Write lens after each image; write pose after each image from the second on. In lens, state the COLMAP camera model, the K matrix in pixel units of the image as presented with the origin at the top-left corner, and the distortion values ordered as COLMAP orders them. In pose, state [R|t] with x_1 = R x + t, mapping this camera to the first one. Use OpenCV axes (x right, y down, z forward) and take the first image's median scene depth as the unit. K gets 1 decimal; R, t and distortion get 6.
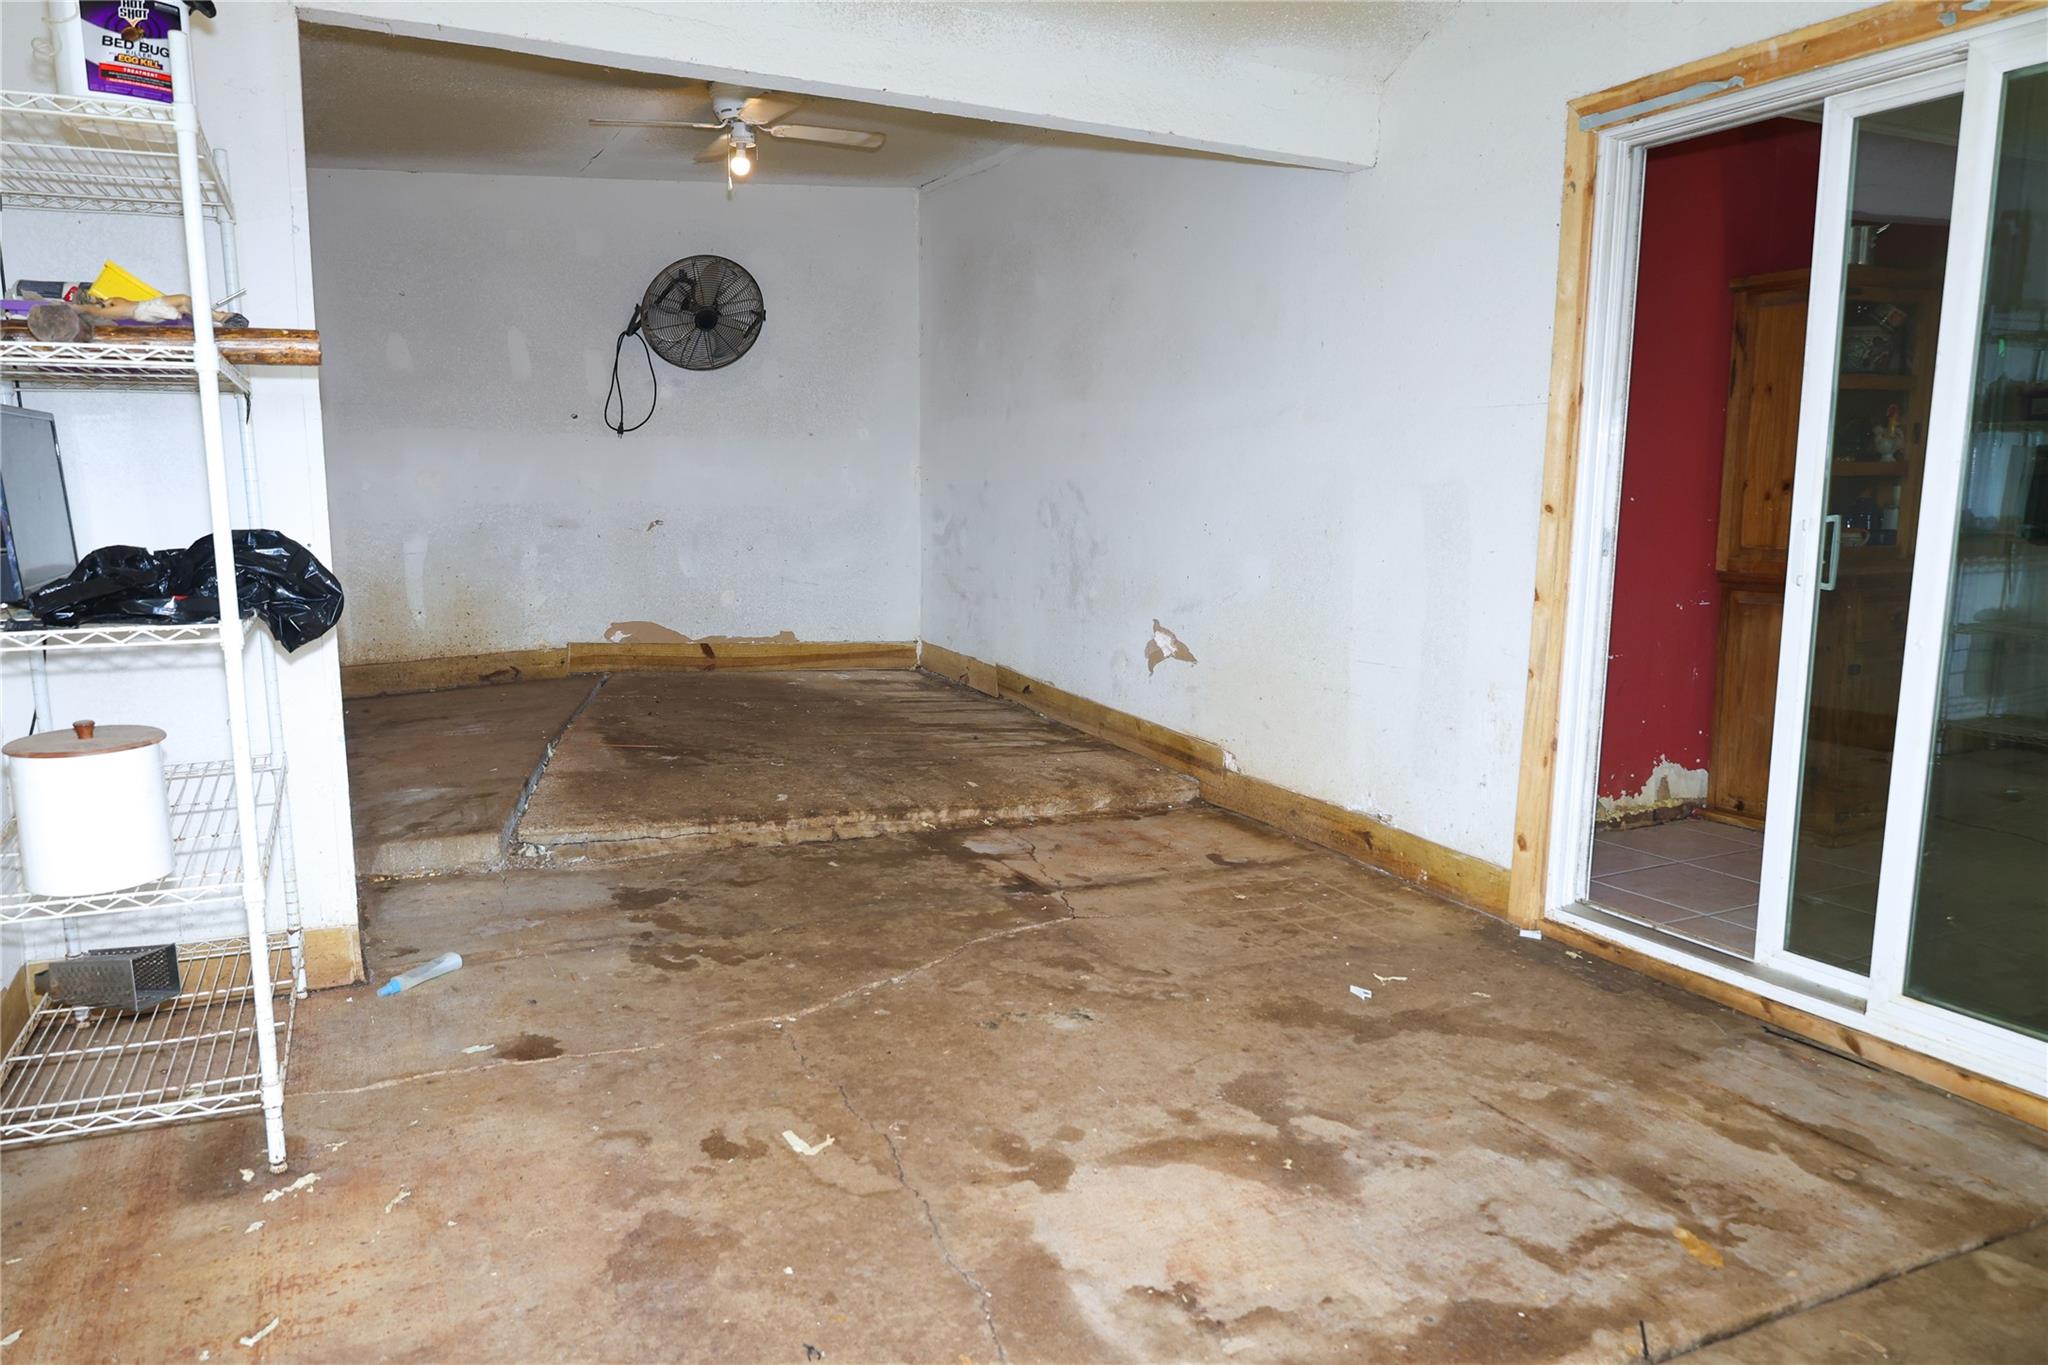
lens RADIAL K [[1431.8, 0, 1024.0], [0, 1431.8, 682.5], [0, 0, 1]] dist [-0.003089, 0.003486]
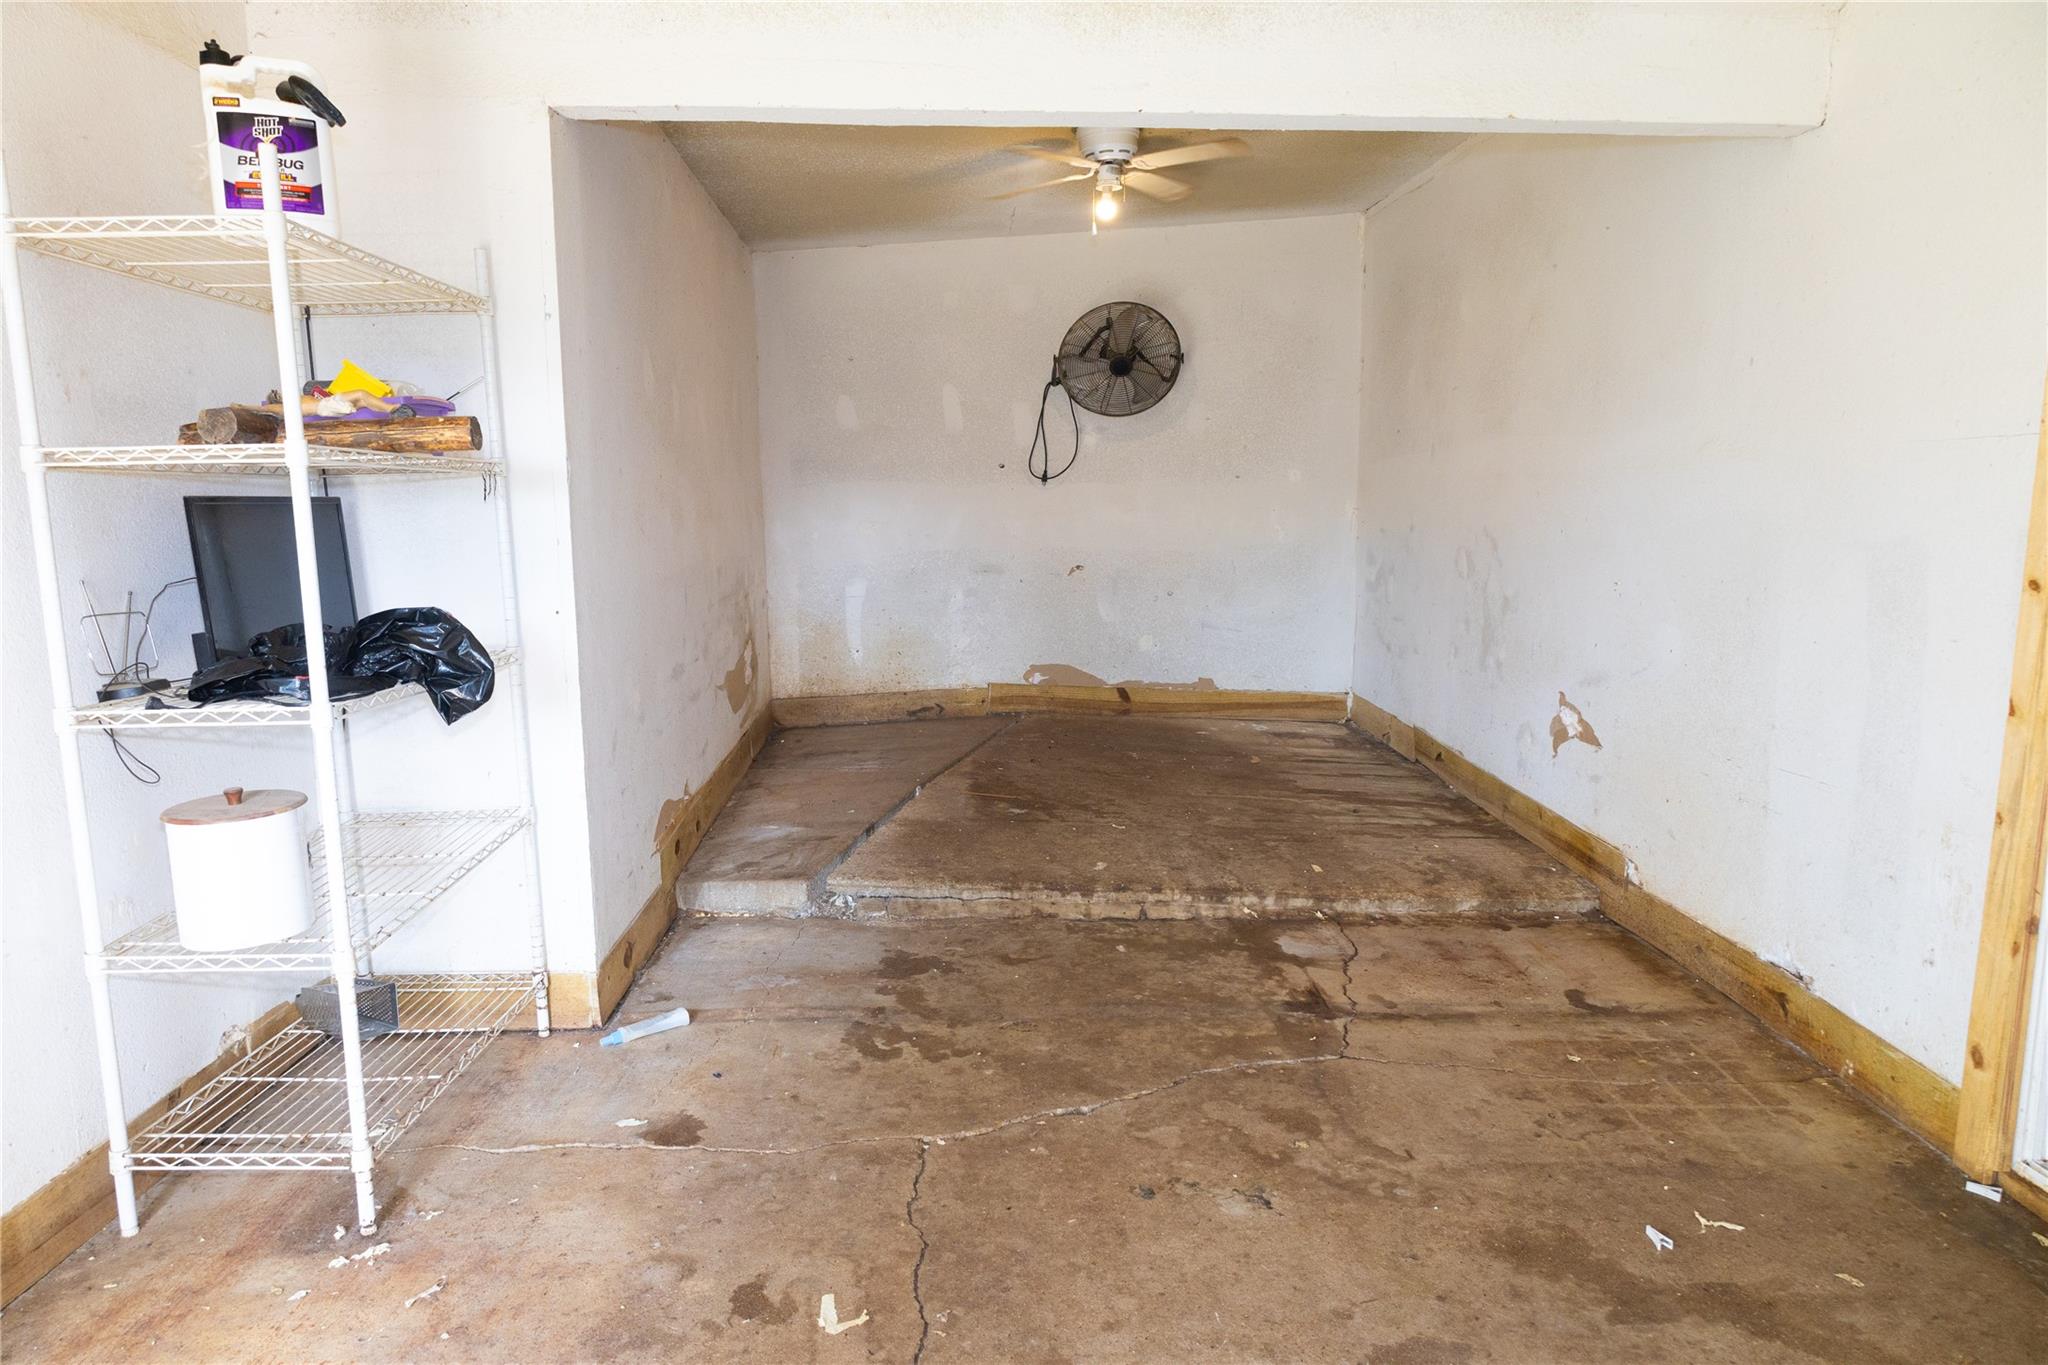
lens RADIAL K [[1347.2, 0, 1024.0], [0, 1347.2, 682.5], [0, 0, 1]] dist [0.008612, 0.002916]
pose [[0.906516, 0.042309, -0.420047, 0.169877], [-0.045846, 0.998947, 0.001676, -0.044588], [0.419675, 0.017738, 0.907501, 0.171206]]
